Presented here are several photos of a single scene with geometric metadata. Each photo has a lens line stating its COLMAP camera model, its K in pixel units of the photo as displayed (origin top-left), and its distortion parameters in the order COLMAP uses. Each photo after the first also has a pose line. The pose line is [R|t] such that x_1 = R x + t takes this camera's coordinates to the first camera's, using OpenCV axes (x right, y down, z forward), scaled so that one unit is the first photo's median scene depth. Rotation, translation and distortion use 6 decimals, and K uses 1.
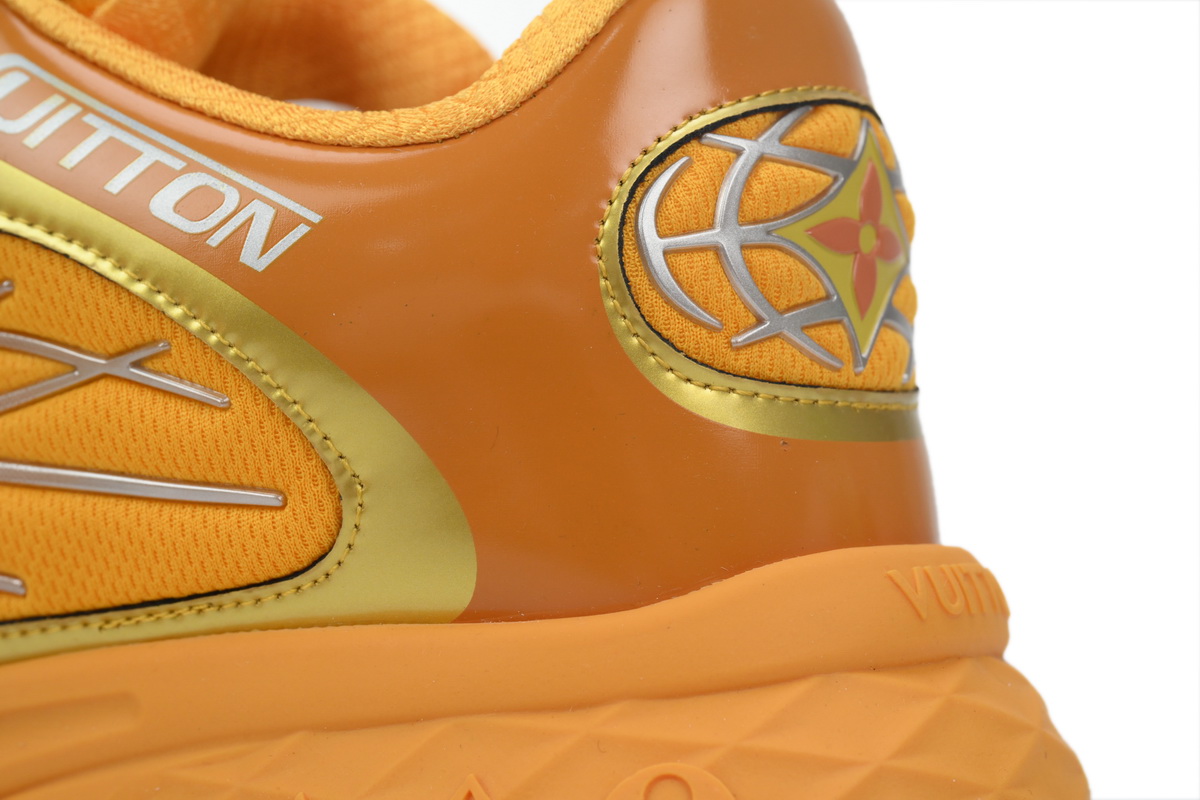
lens RADIAL K [[2591.8, 0, 600.0], [0, 2591.8, 400.0], [0, 0, 1]] dist [0.003613, 0.000000]
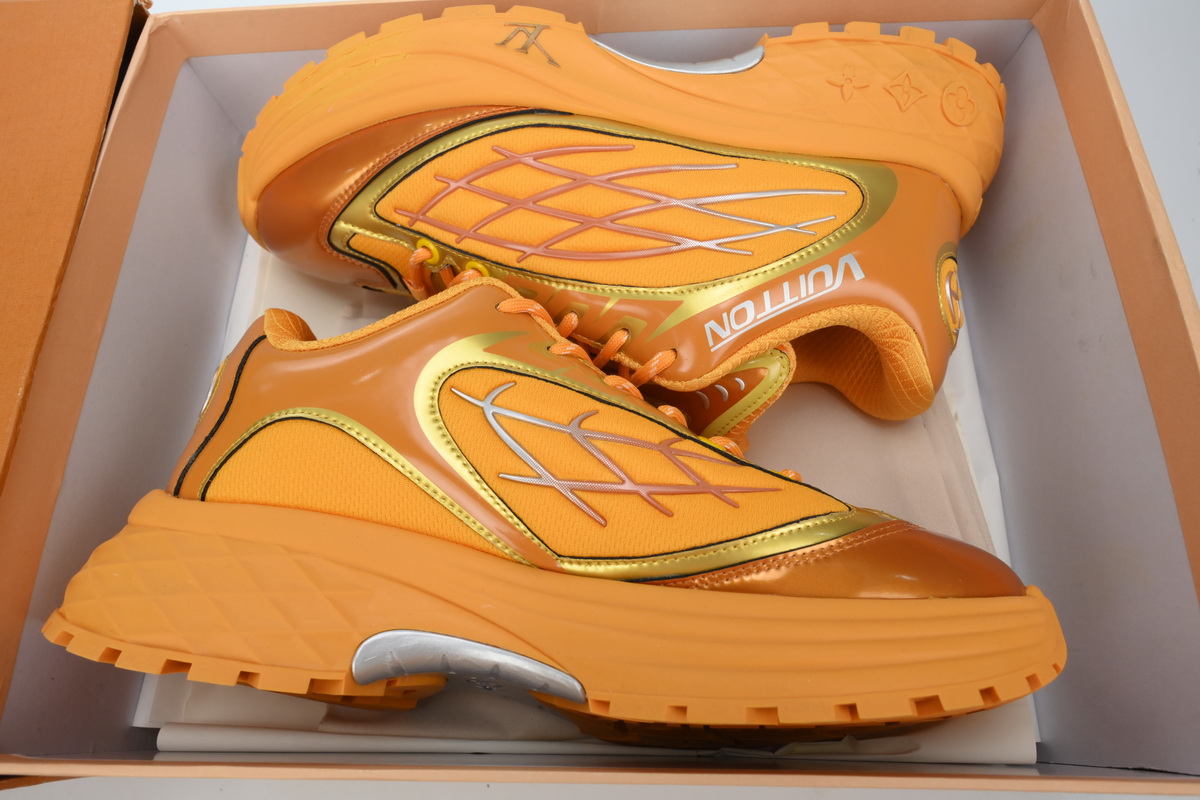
lens RADIAL K [[831.6, 0, 600.0], [0, 831.6, 399.4], [0, 0, 1]] dist [-0.000027, 0.000000]
pose [[-0.508428, 0.860503, 0.032186, -0.043357], [-0.860762, -0.508925, 0.009191, -0.007534], [0.024289, -0.023031, 0.999440, 0.199316]]
